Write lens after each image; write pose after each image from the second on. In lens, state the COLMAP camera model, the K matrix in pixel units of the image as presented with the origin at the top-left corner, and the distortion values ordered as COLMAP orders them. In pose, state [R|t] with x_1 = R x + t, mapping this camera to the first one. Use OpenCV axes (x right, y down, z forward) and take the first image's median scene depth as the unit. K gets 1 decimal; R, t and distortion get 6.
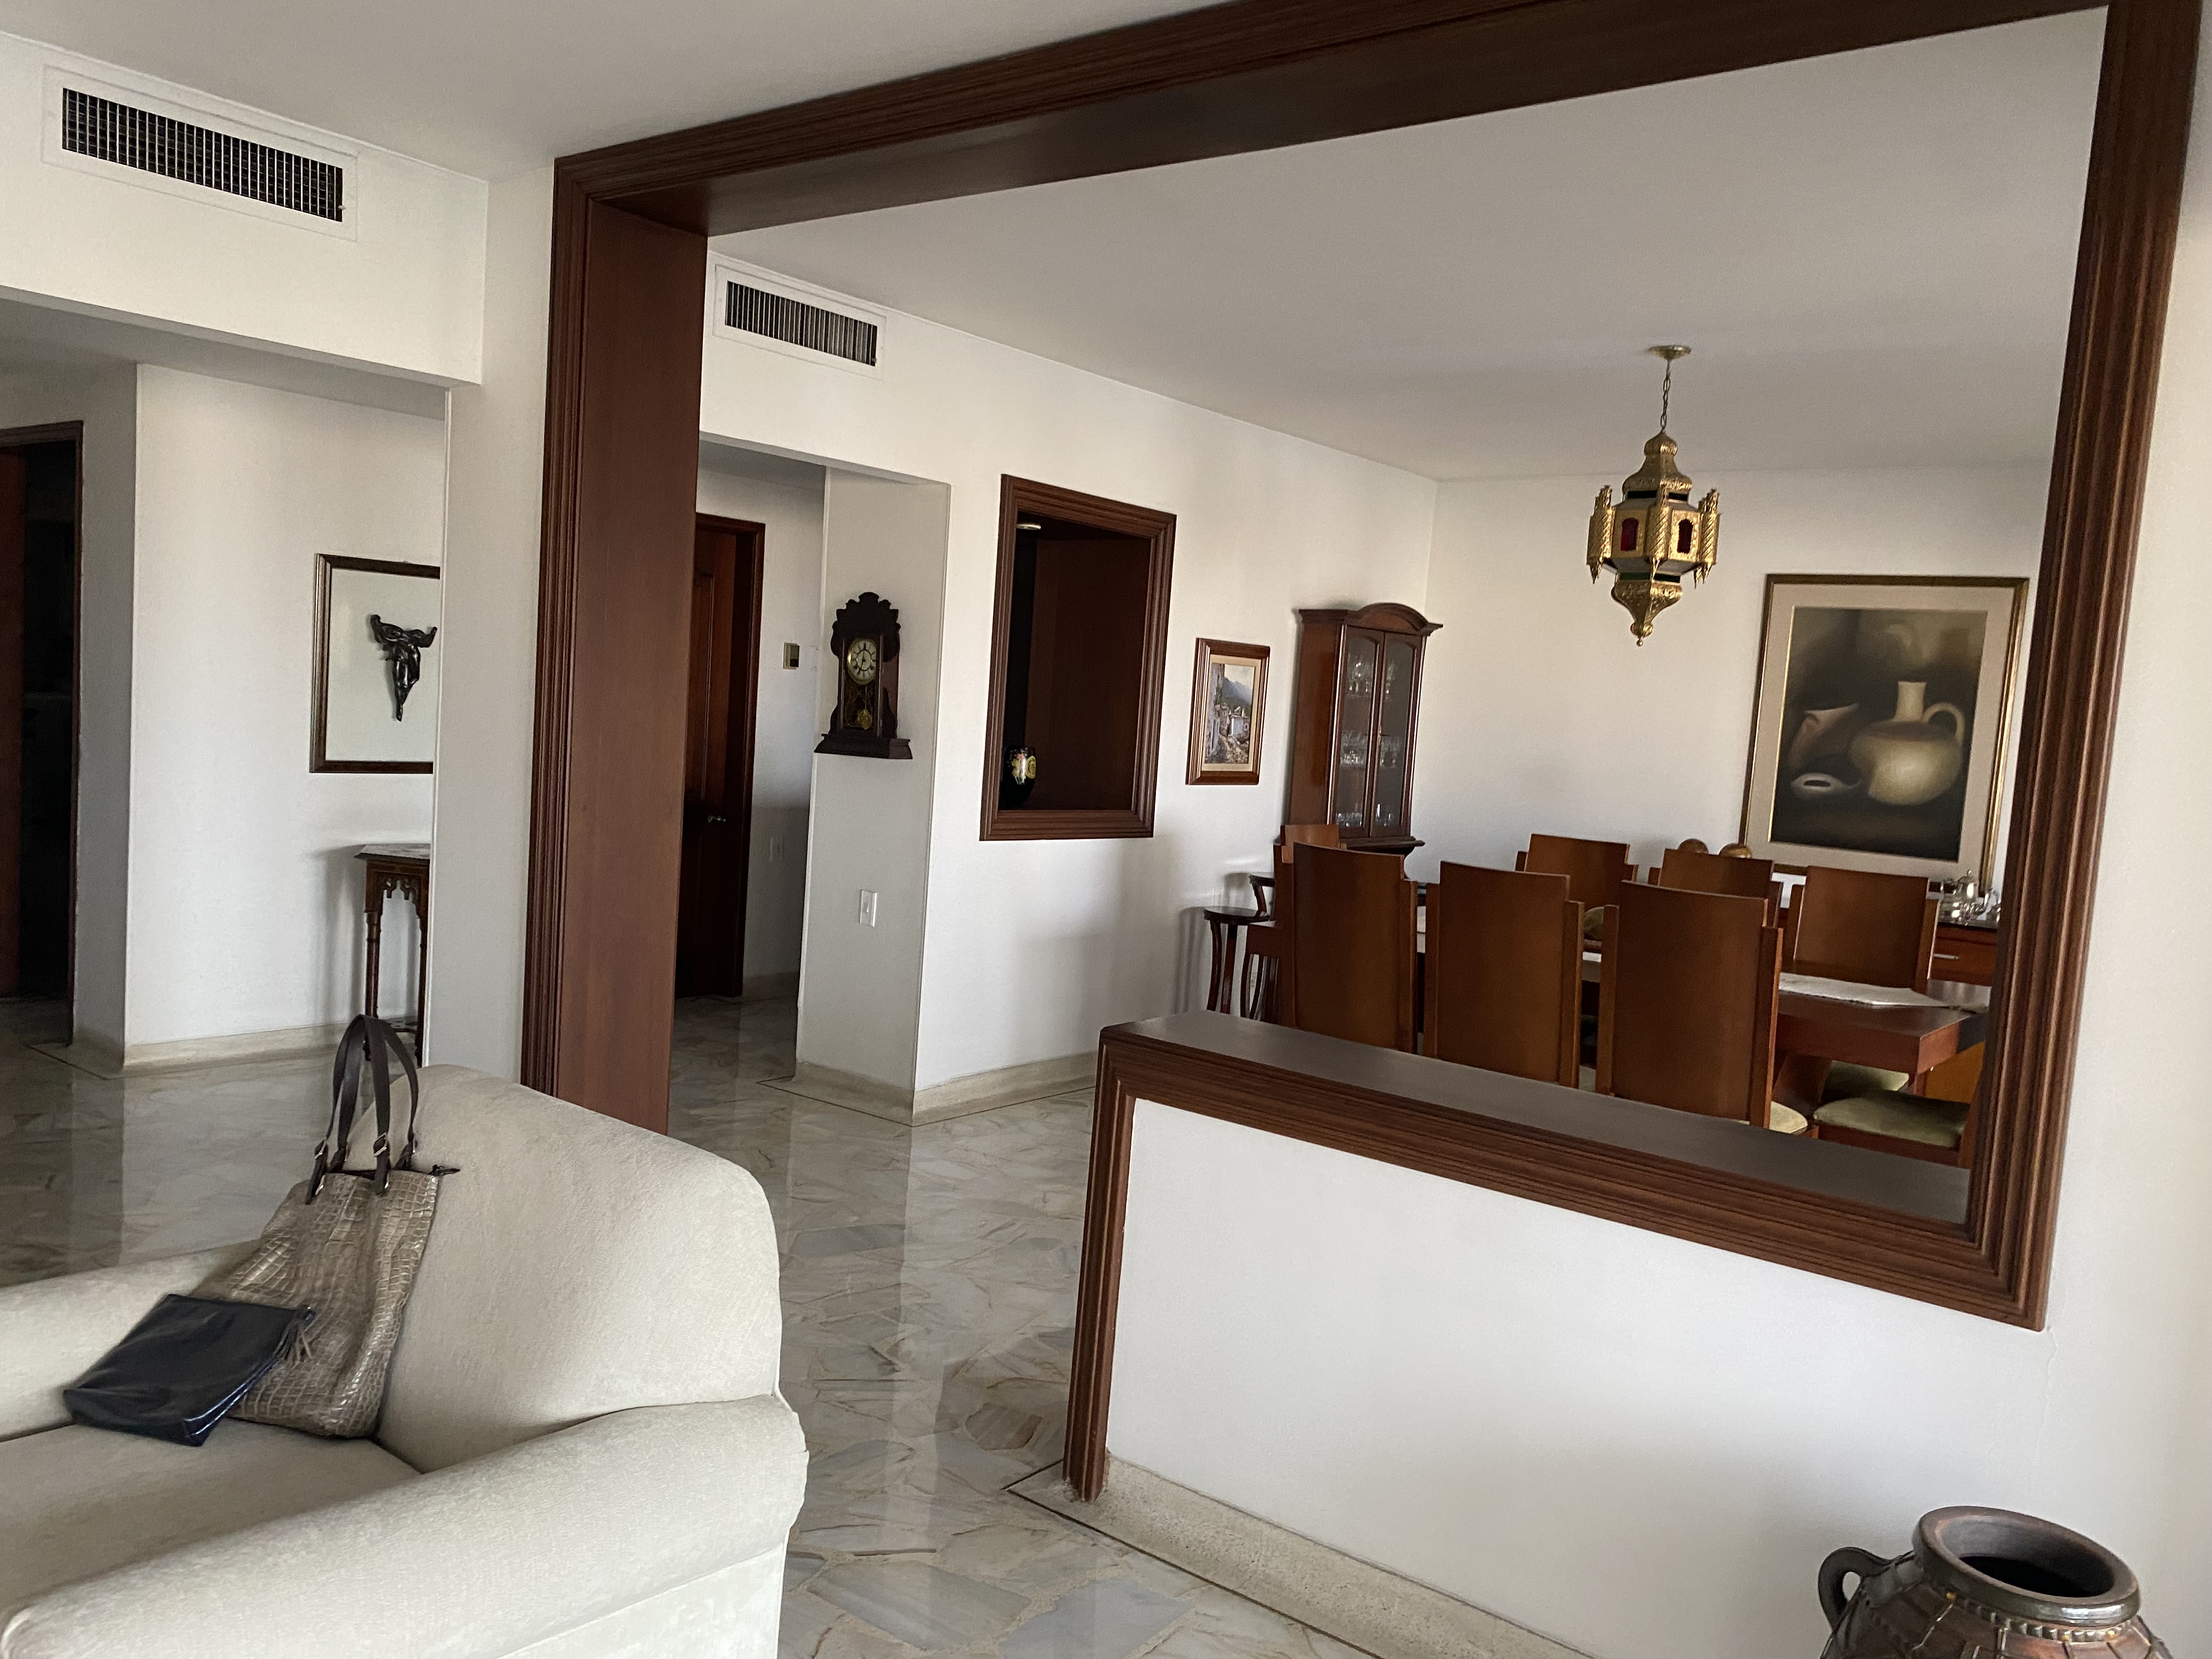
lens RADIAL K [[1691.9, 0, 1118.1], [0, 1691.9, 830.5], [0, 0, 1]] dist [0.052885, -0.059029]
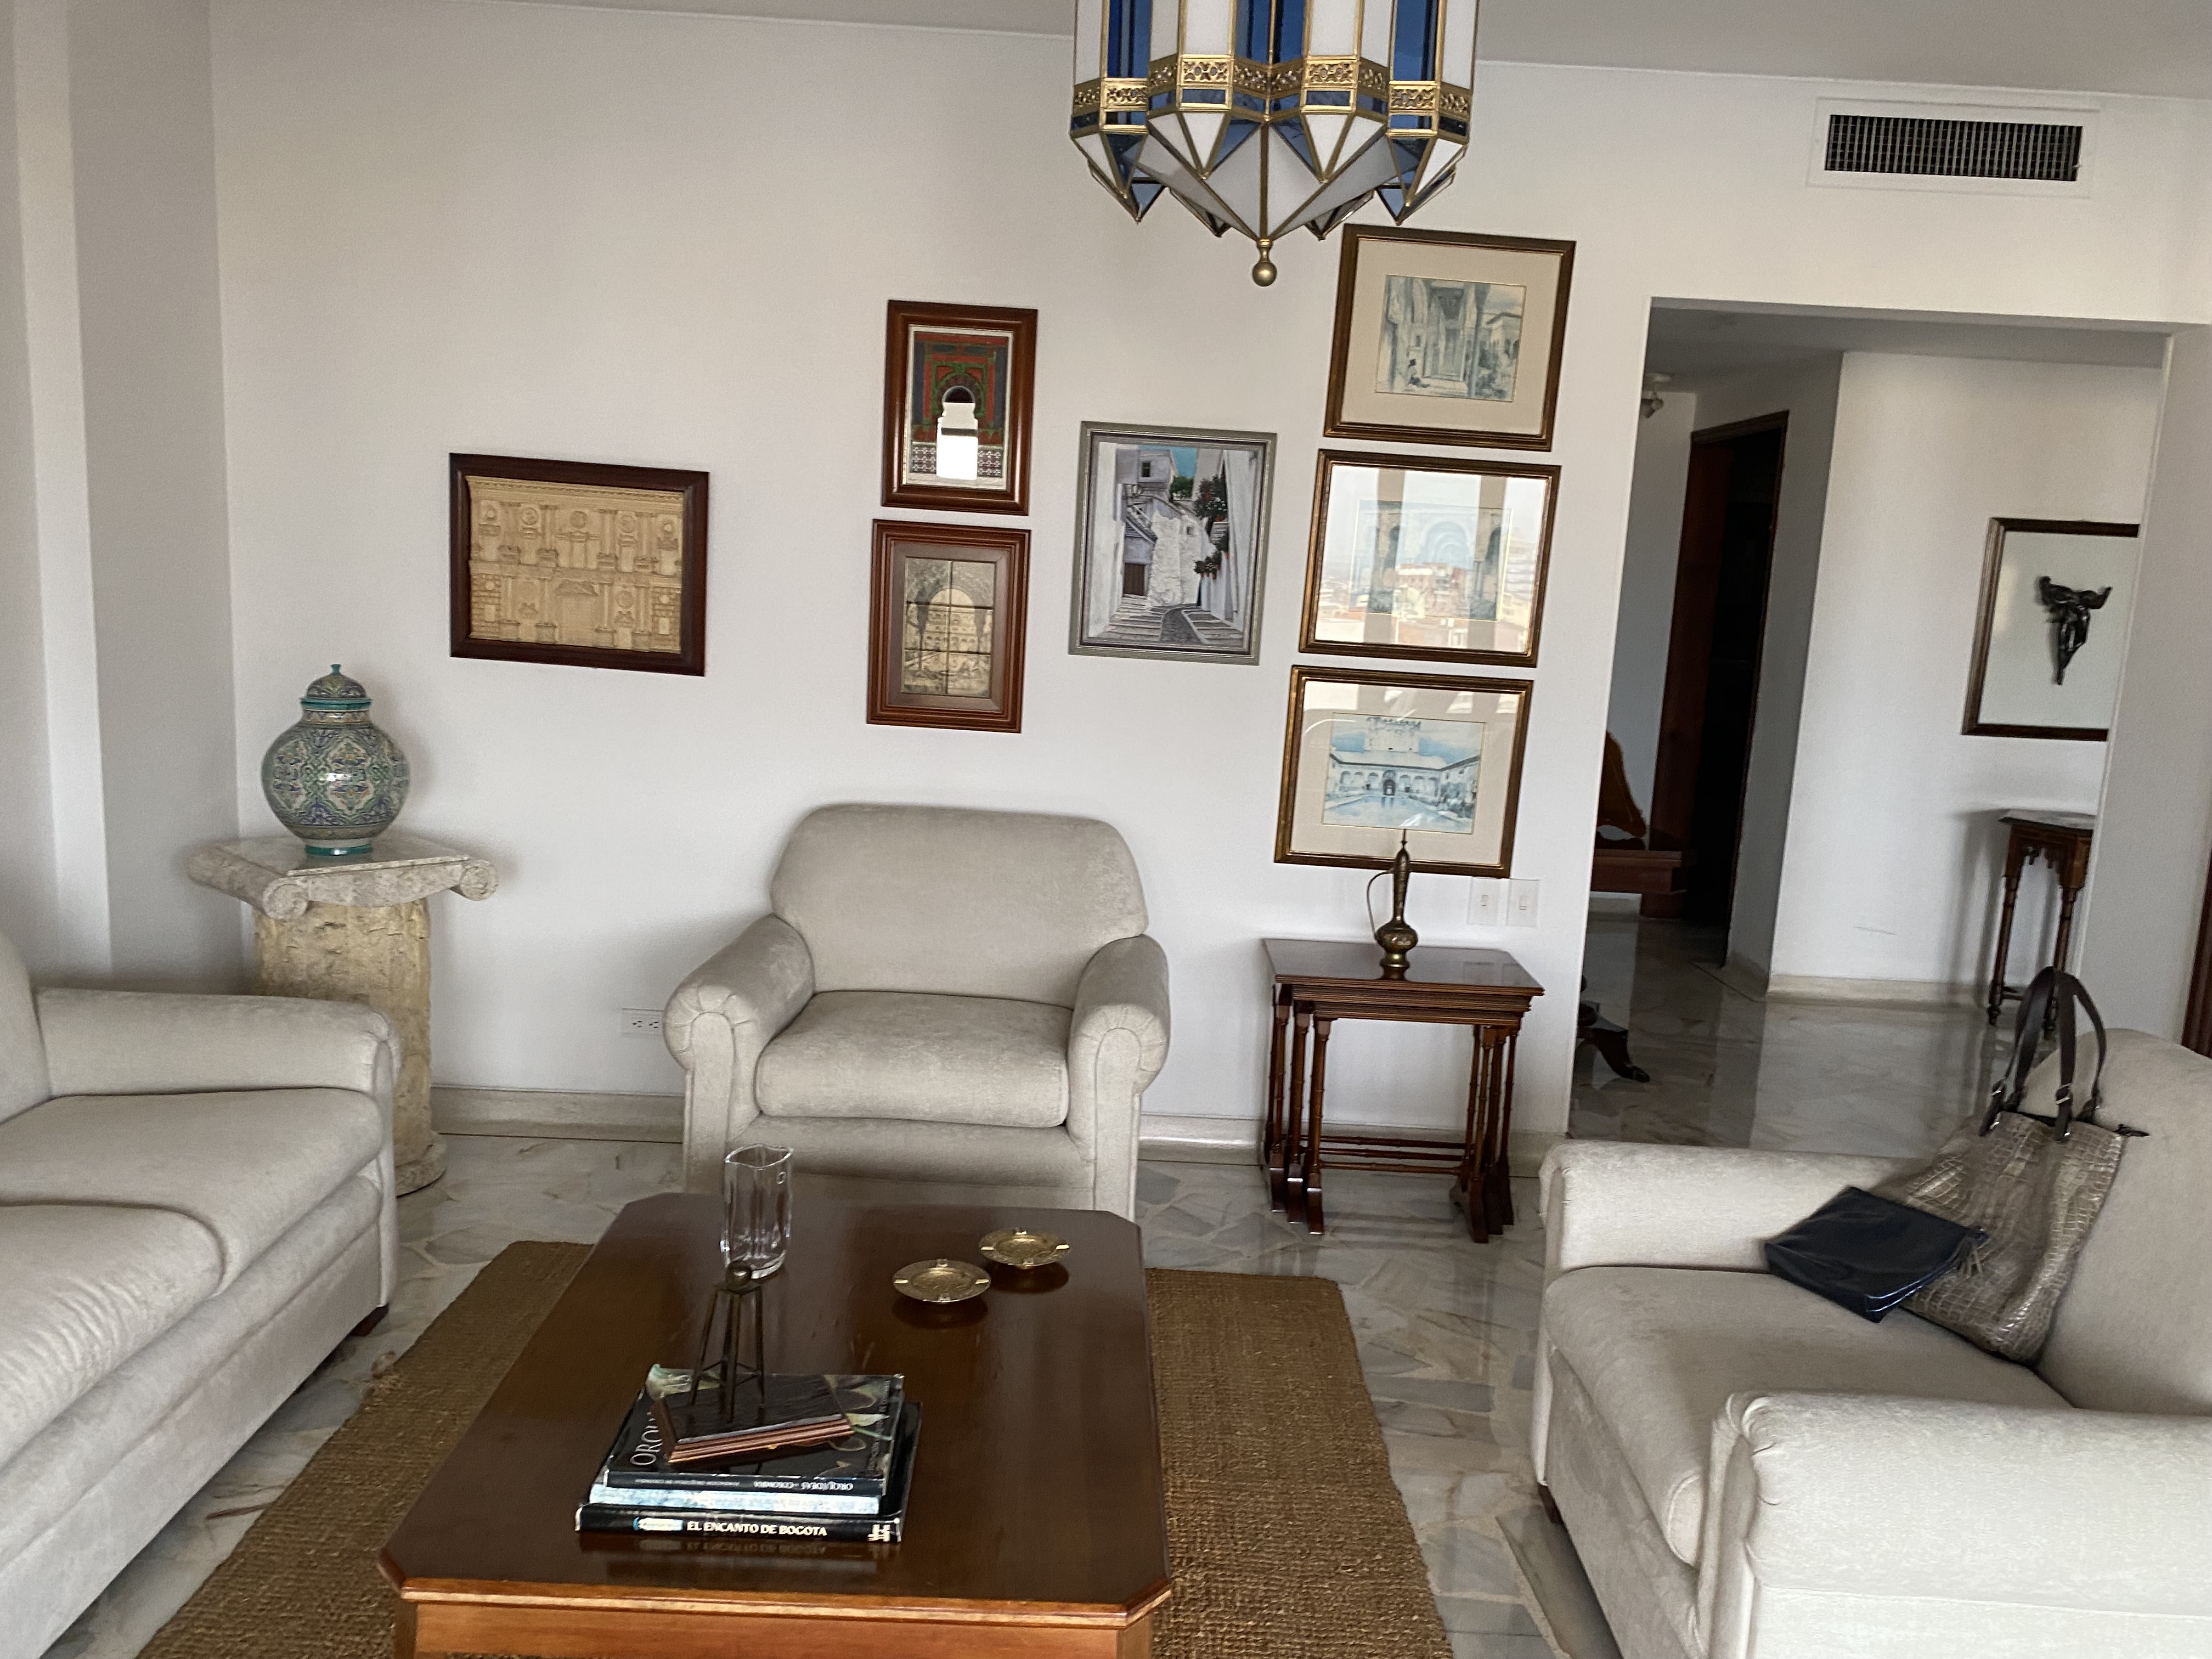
lens RADIAL K [[1691.9, 0, 1102.3], [0, 1691.9, 844.5], [0, 0, 1]] dist [0.052885, -0.059029]
pose [[0.632398, 0.087669, -0.769667, -0.017375], [-0.065883, 0.996062, 0.059324, 0.010965], [0.771837, 0.013191, 0.635684, -0.104059]]
